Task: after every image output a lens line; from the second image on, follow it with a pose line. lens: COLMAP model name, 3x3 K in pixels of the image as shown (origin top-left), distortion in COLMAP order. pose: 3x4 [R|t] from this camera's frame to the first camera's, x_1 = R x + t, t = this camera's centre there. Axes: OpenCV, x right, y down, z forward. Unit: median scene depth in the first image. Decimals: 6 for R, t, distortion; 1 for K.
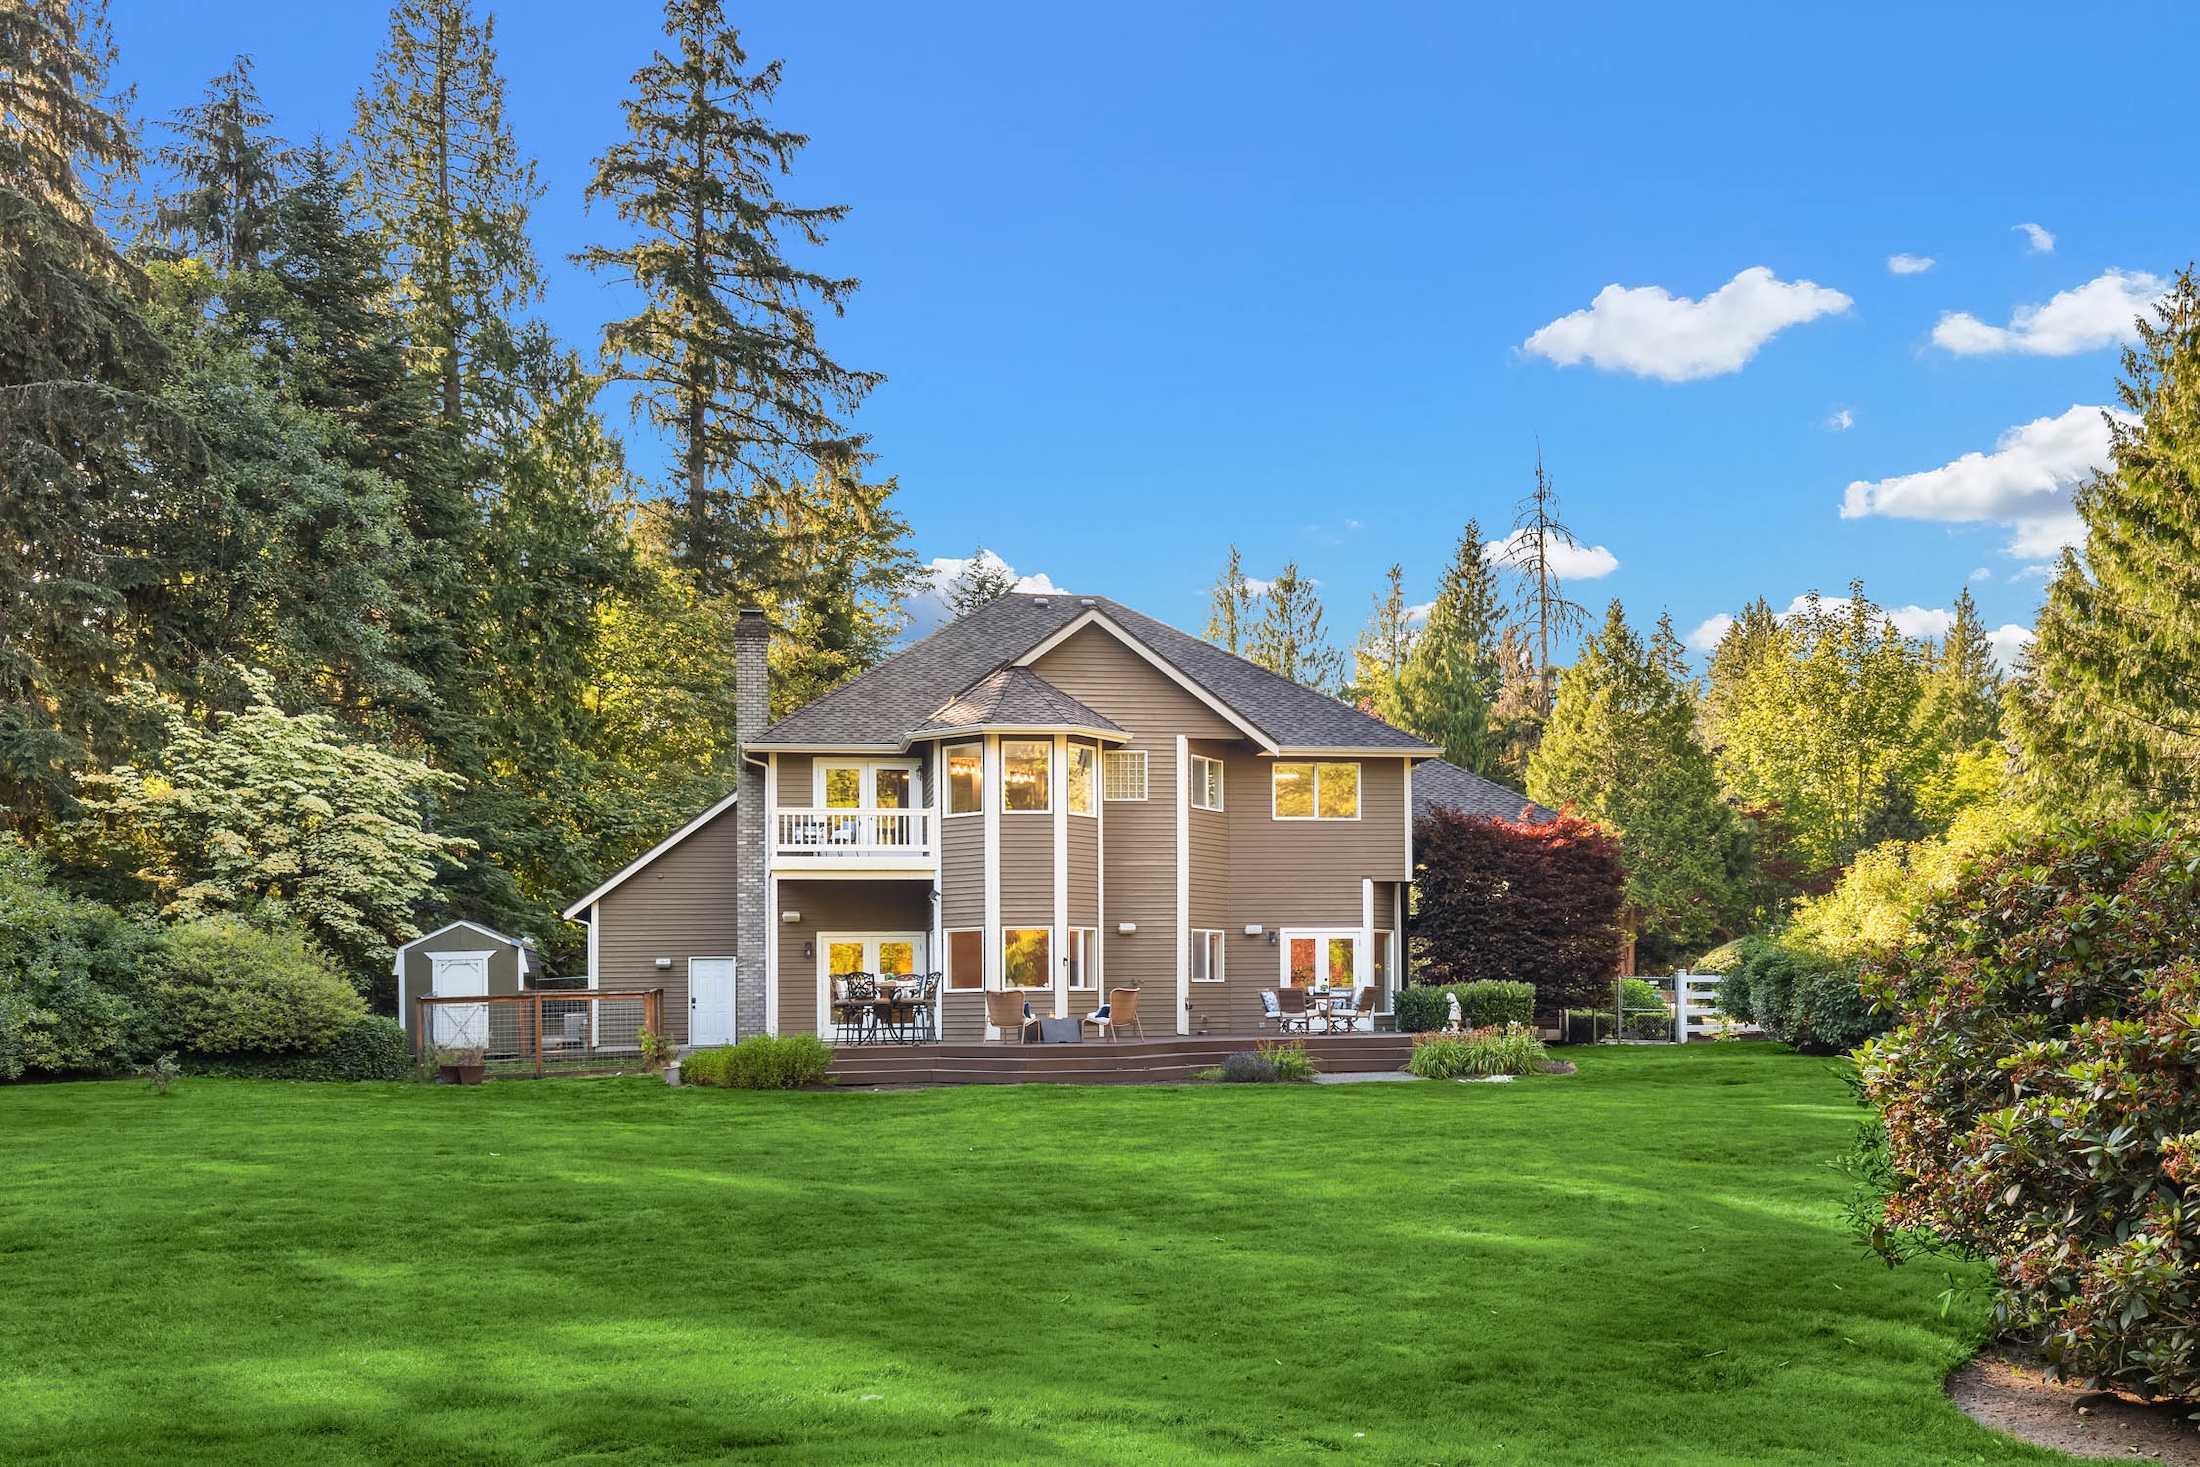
lens RADIAL K [[2019.8, 0, 1100.0], [0, 2019.8, 733.5], [0, 0, 1]] dist [-0.003452, -0.002126]
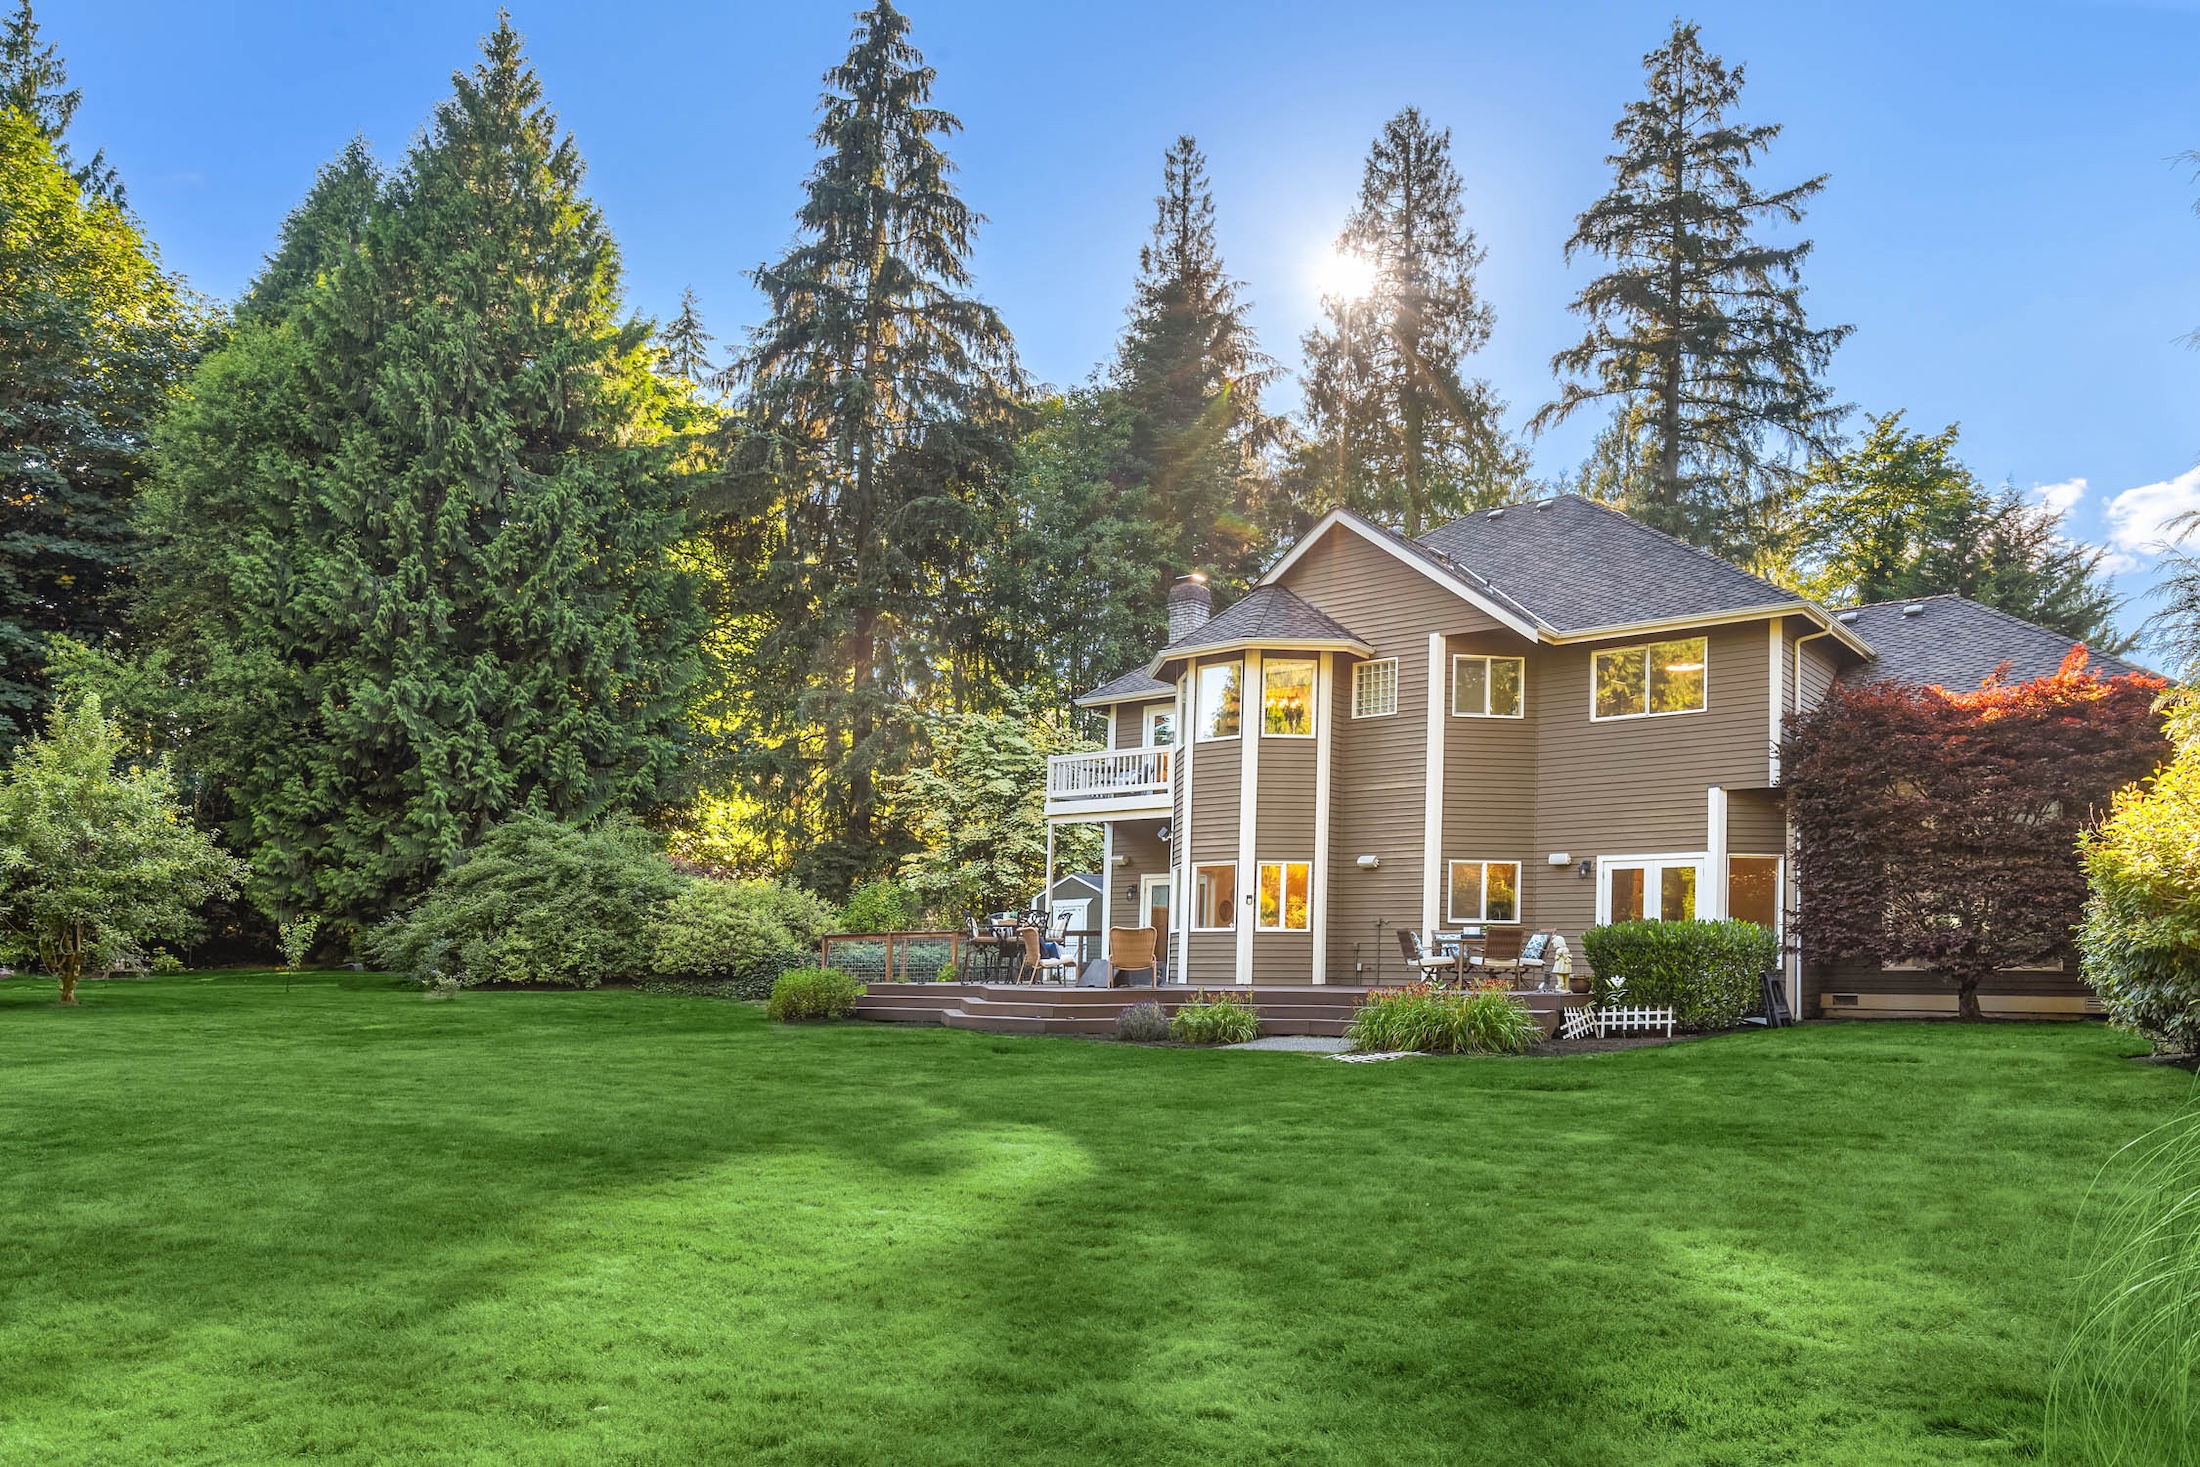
lens RADIAL K [[1514.9, 0, 1100.0], [0, 1514.9, 733.5], [0, 0, 1]] dist [-0.008445, -0.002053]
pose [[0.643844, -0.094809, -0.759261, 0.419049], [0.086213, 0.994964, -0.051134, 0.061733], [0.760285, -0.032536, 0.648775, 0.464680]]
